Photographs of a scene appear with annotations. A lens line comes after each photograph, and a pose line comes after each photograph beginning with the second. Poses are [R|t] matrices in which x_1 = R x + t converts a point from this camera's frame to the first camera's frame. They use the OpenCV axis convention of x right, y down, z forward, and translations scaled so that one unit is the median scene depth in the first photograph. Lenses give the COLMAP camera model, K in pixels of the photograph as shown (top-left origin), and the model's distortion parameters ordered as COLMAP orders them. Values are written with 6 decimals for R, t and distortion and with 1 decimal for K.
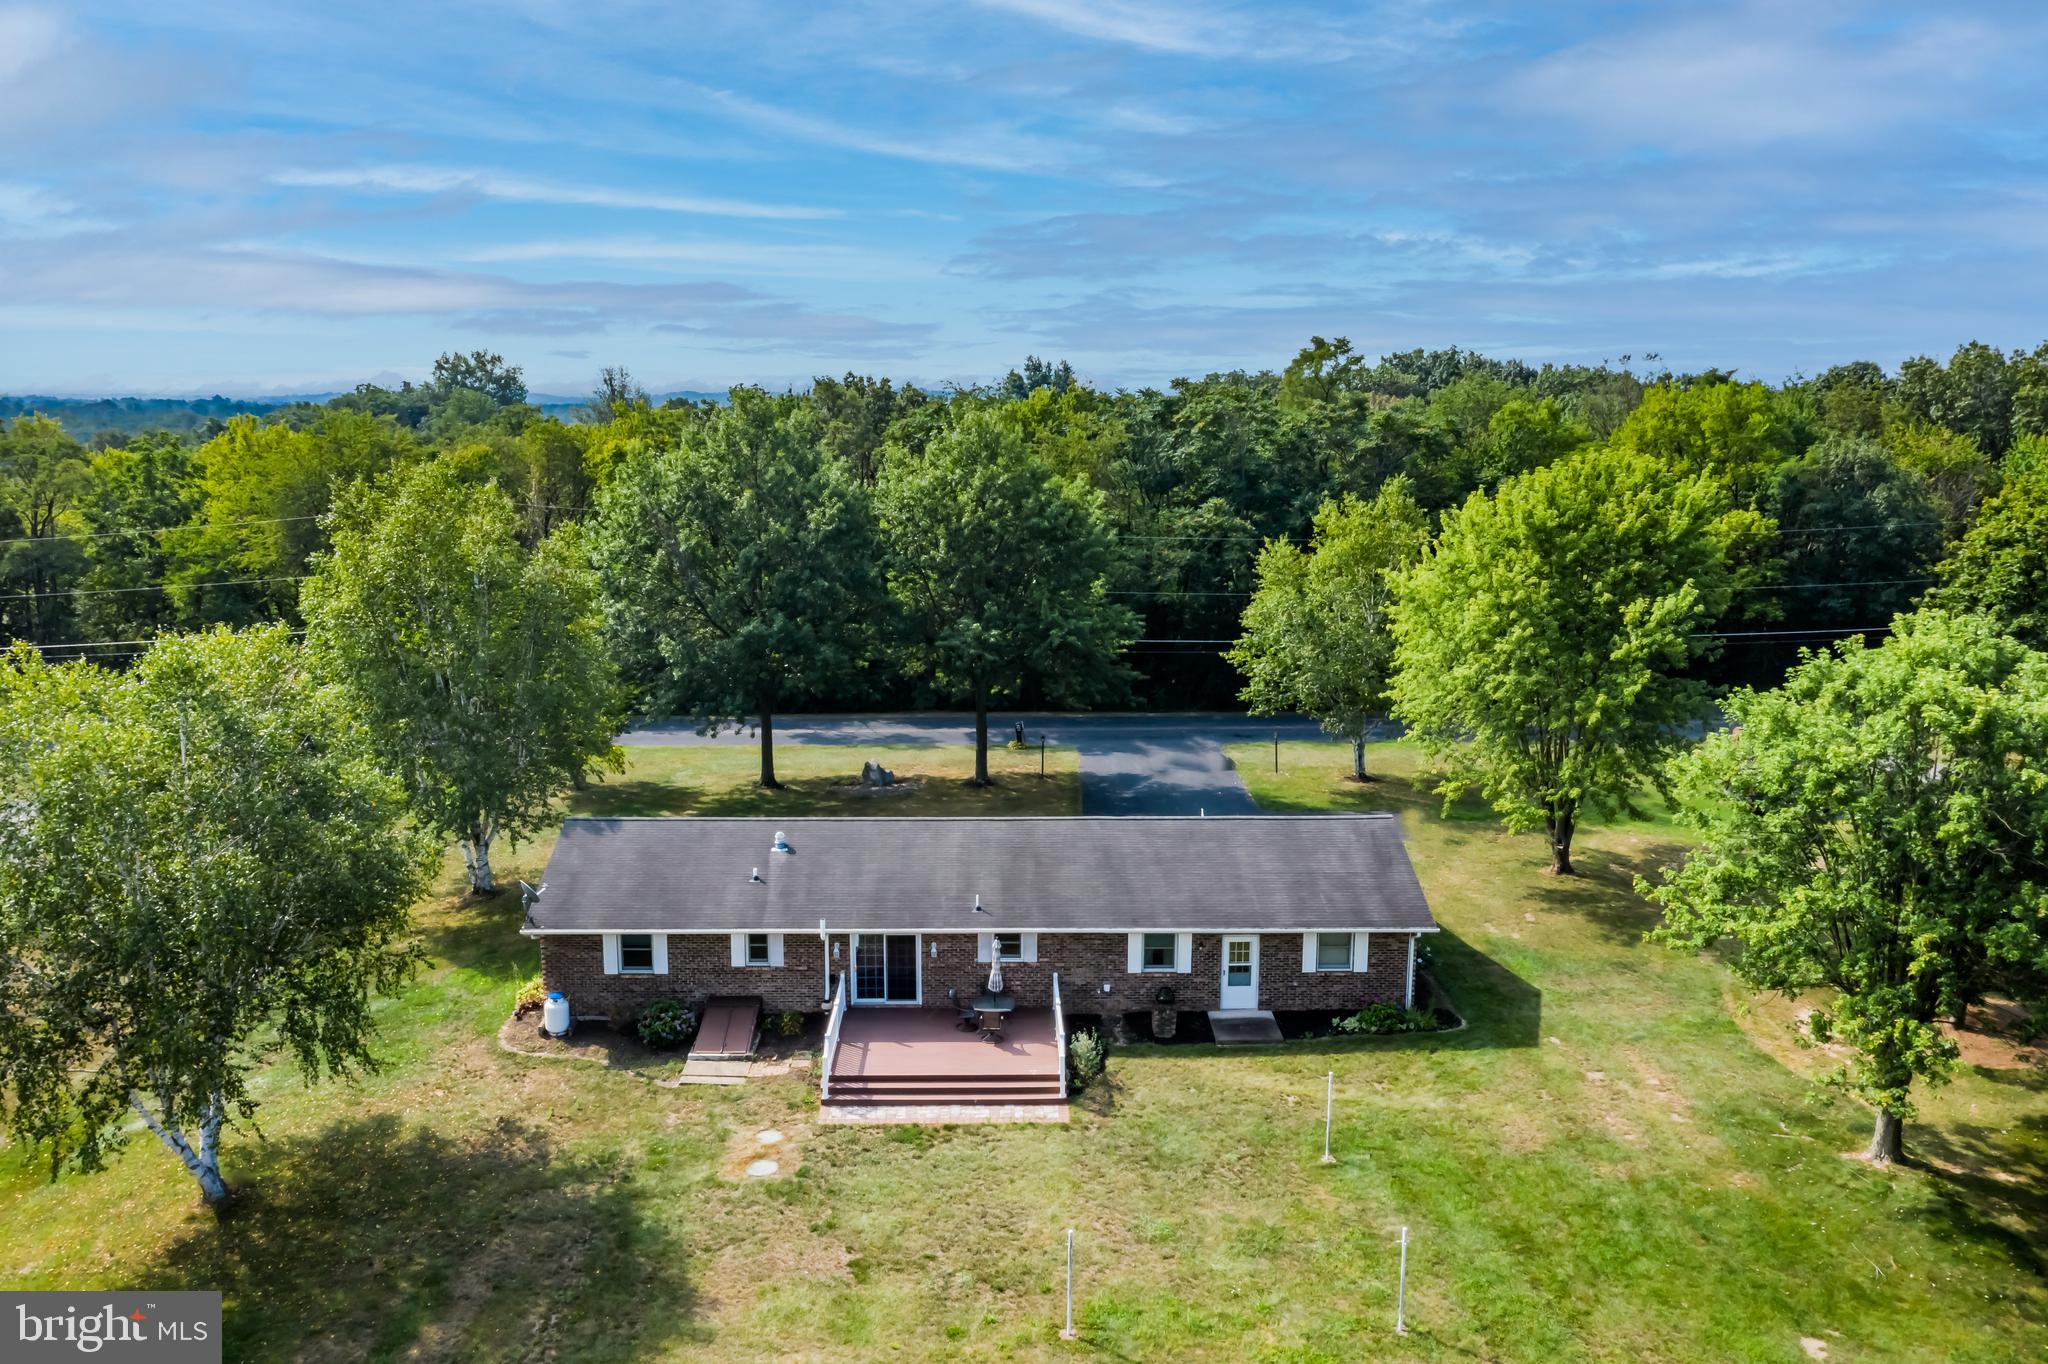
lens RADIAL K [[1597.9, 0, 1024.0], [0, 1597.9, 682.0], [0, 0, 1]] dist [-0.011413, -0.000946]
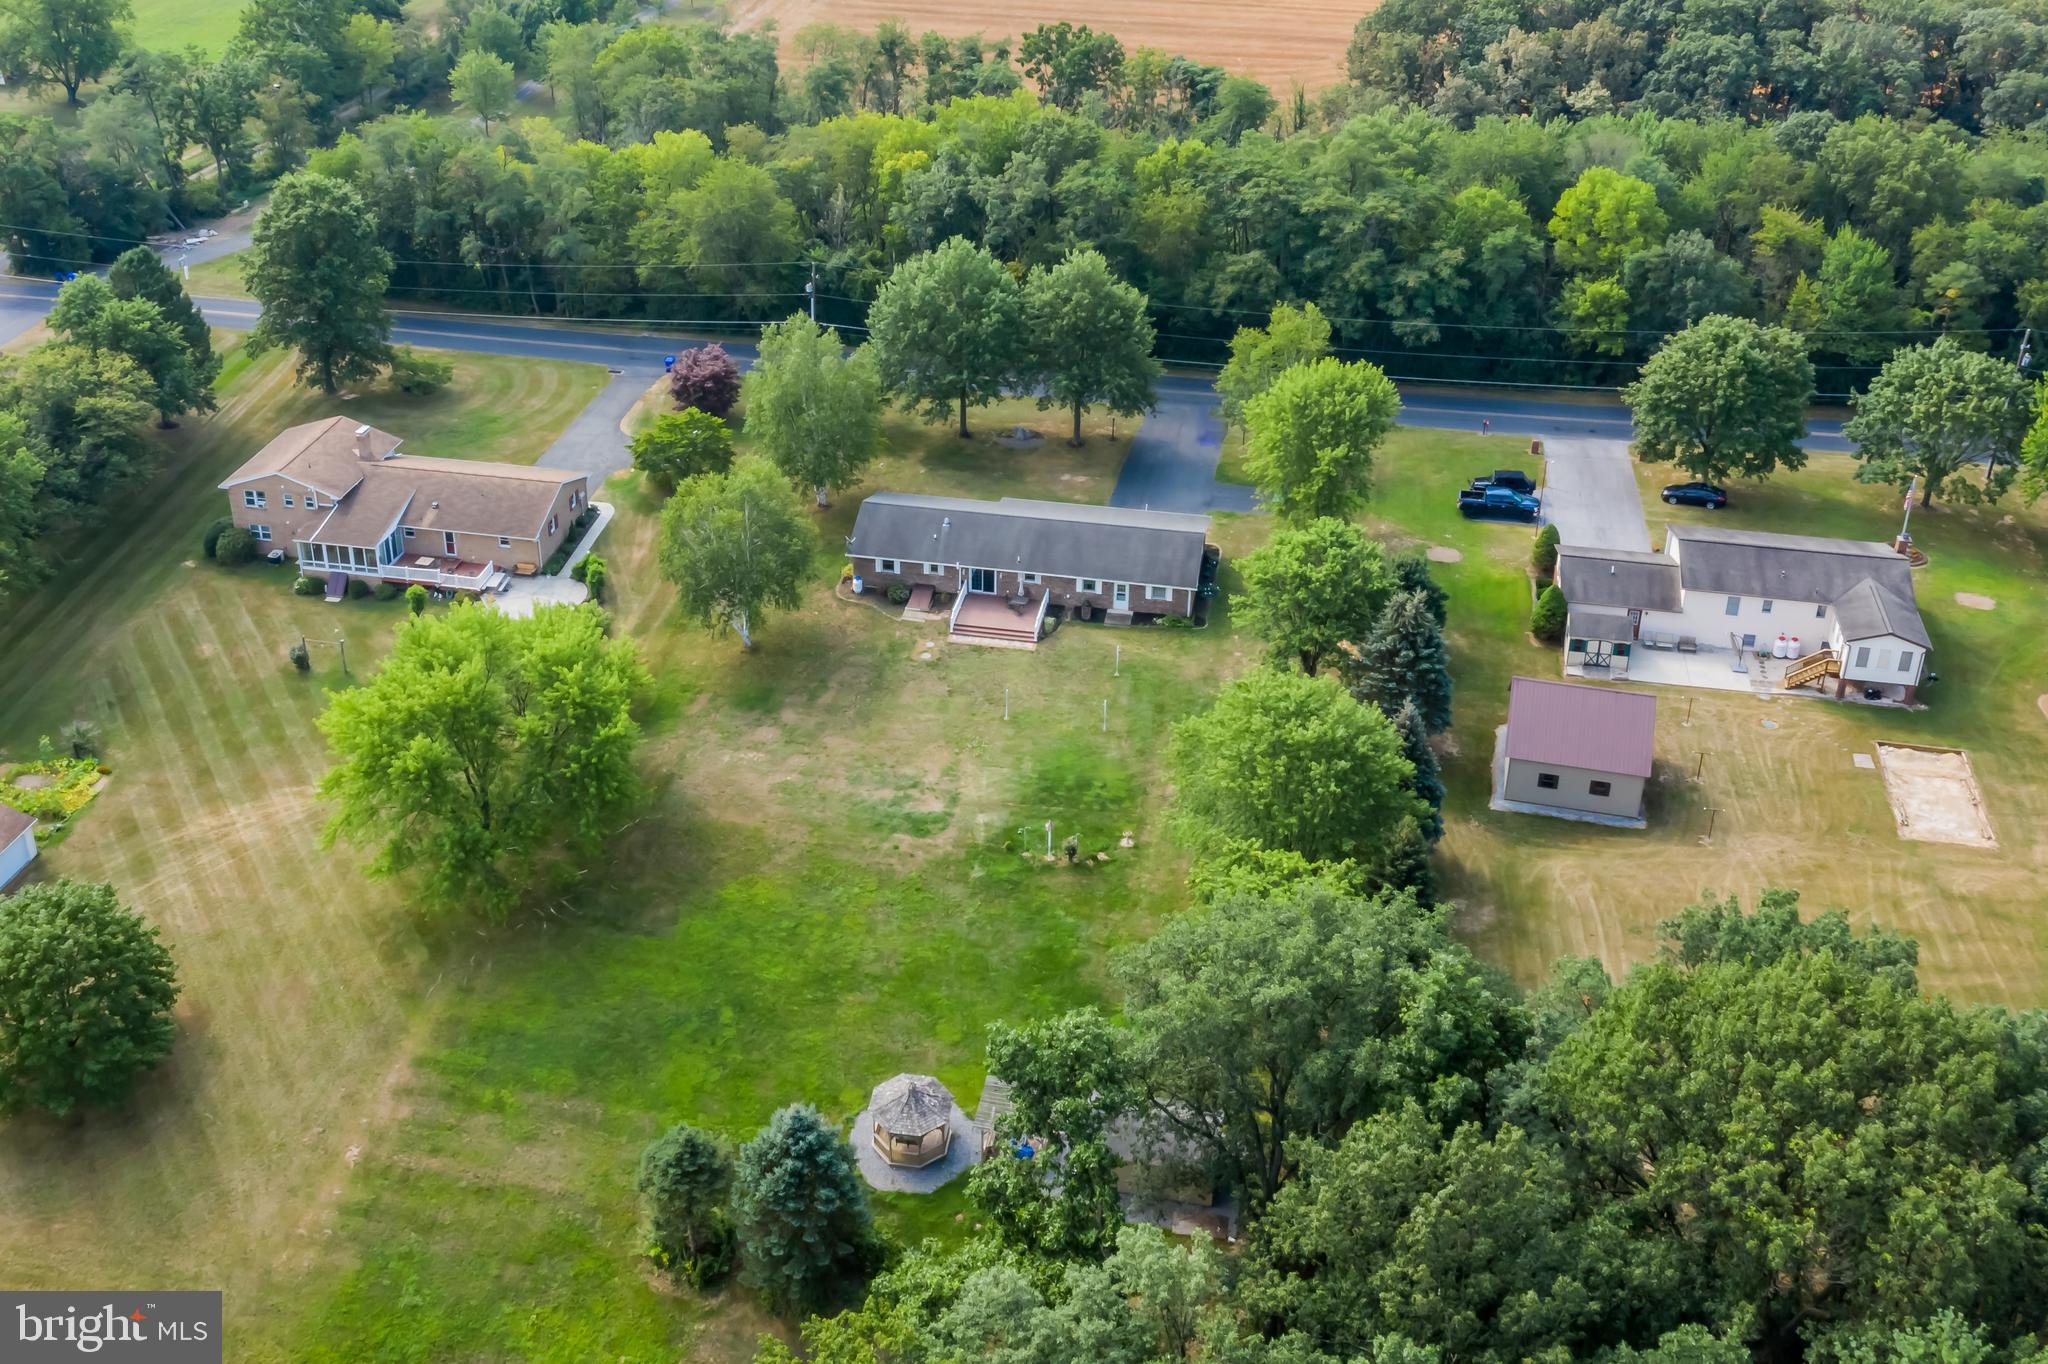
lens RADIAL K [[1597.9, 0, 1024.0], [0, 1597.9, 682.0], [0, 0, 1]] dist [-0.011413, -0.000946]
pose [[0.983079, 0.116120, -0.141676, 0.366119], [-0.057618, 0.930171, 0.362577, -0.611176], [0.173885, -0.348278, 0.921122, -1.426706]]
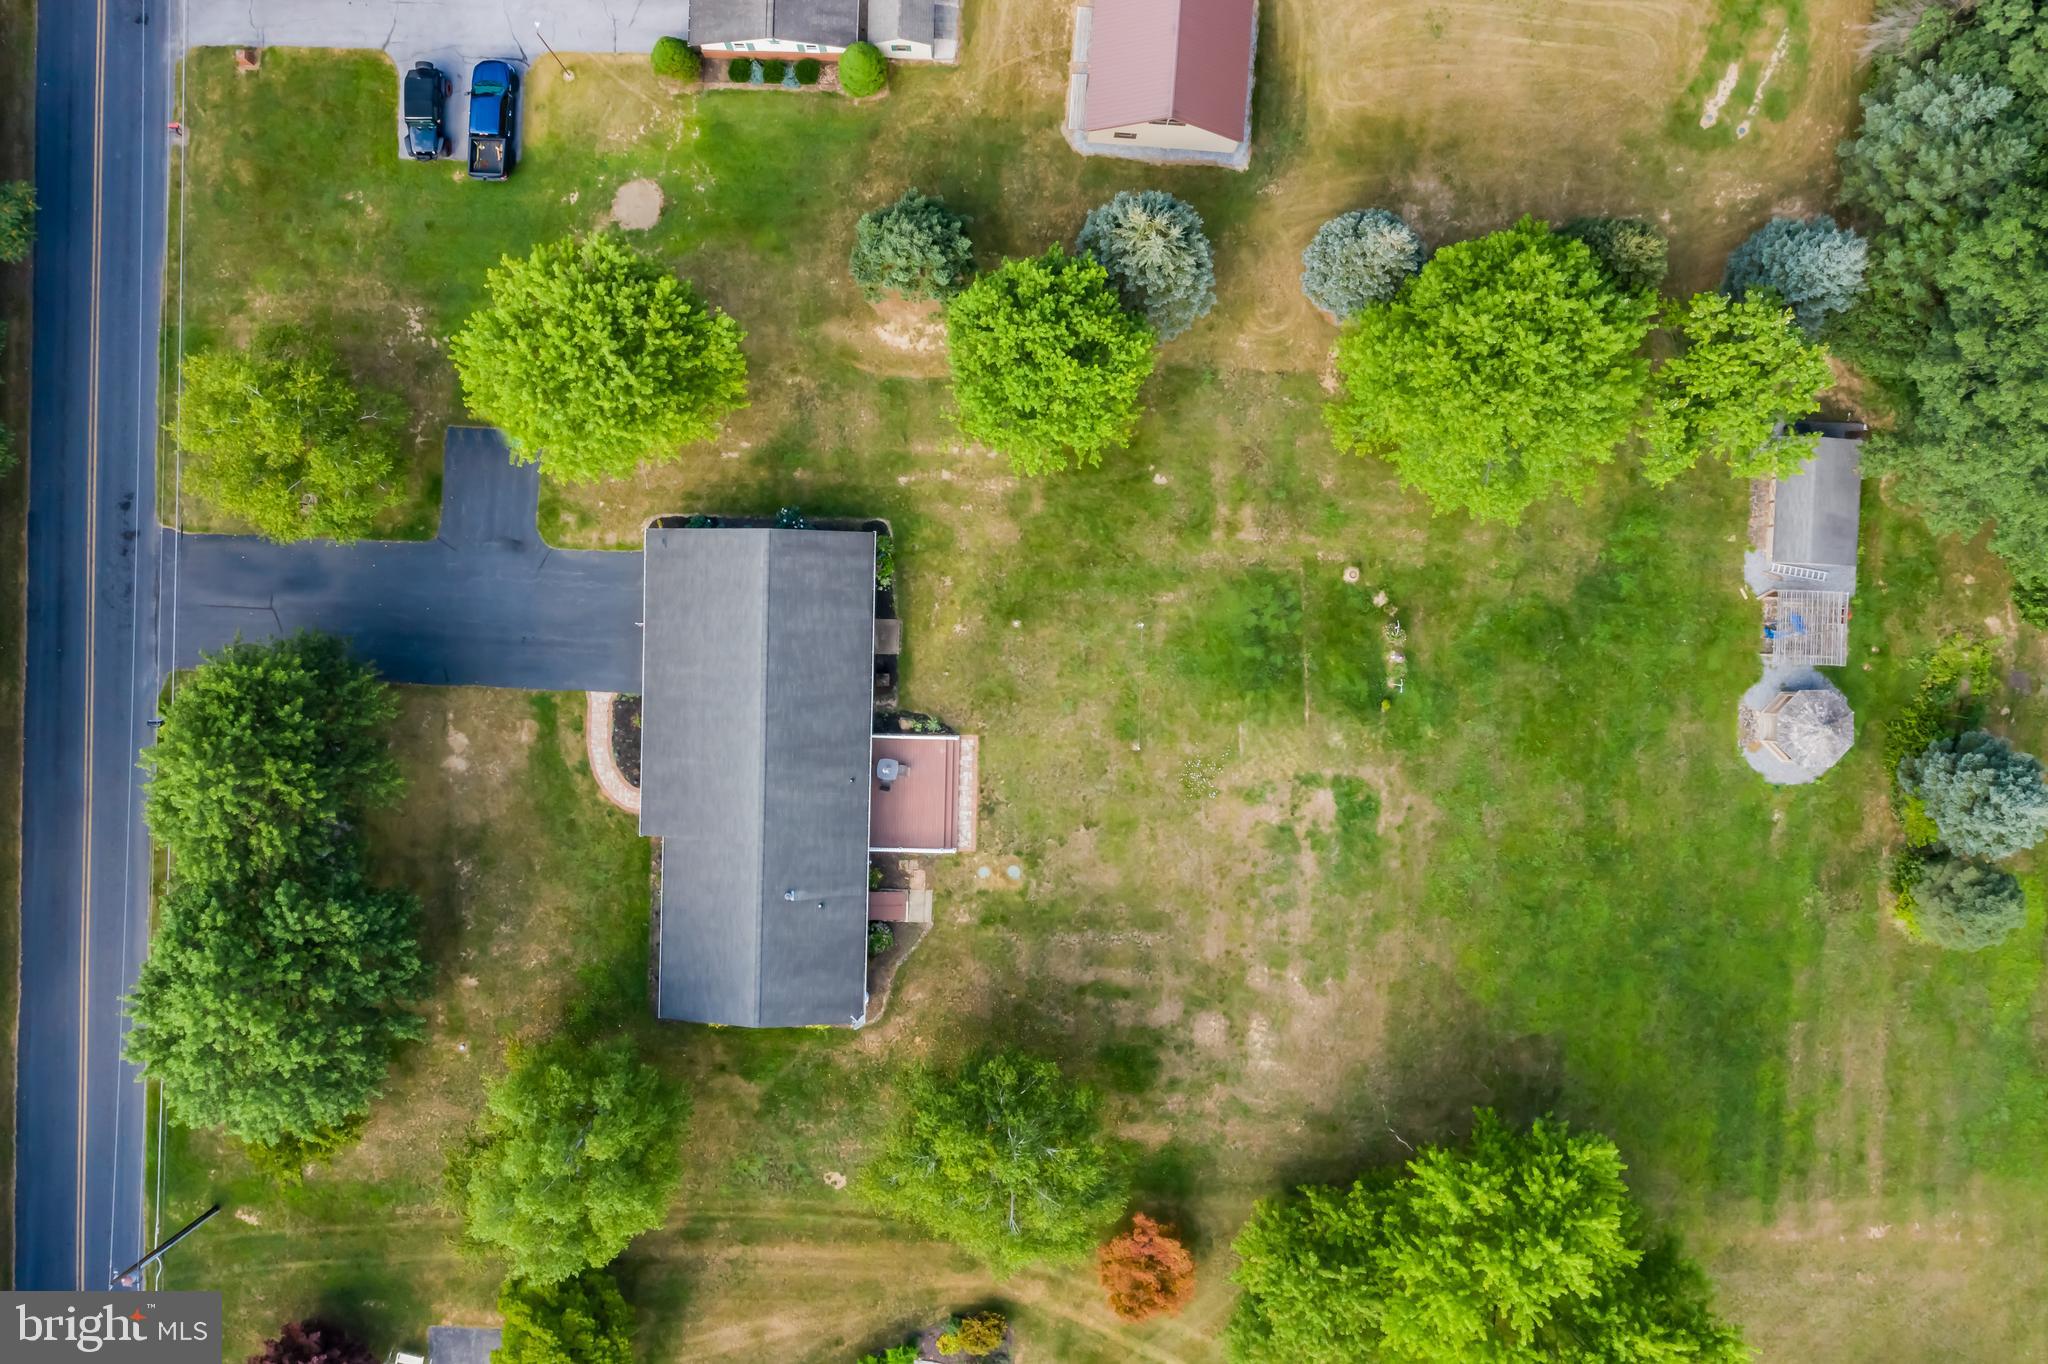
lens RADIAL K [[1597.9, 0, 1024.0], [0, 1597.9, 682.0], [0, 0, 1]] dist [-0.011413, -0.000946]
pose [[0.028262, -0.999552, 0.009871, 0.071068], [0.299003, 0.017876, 0.954085, -1.570020], [-0.953834, -0.024013, 0.299374, 0.261630]]
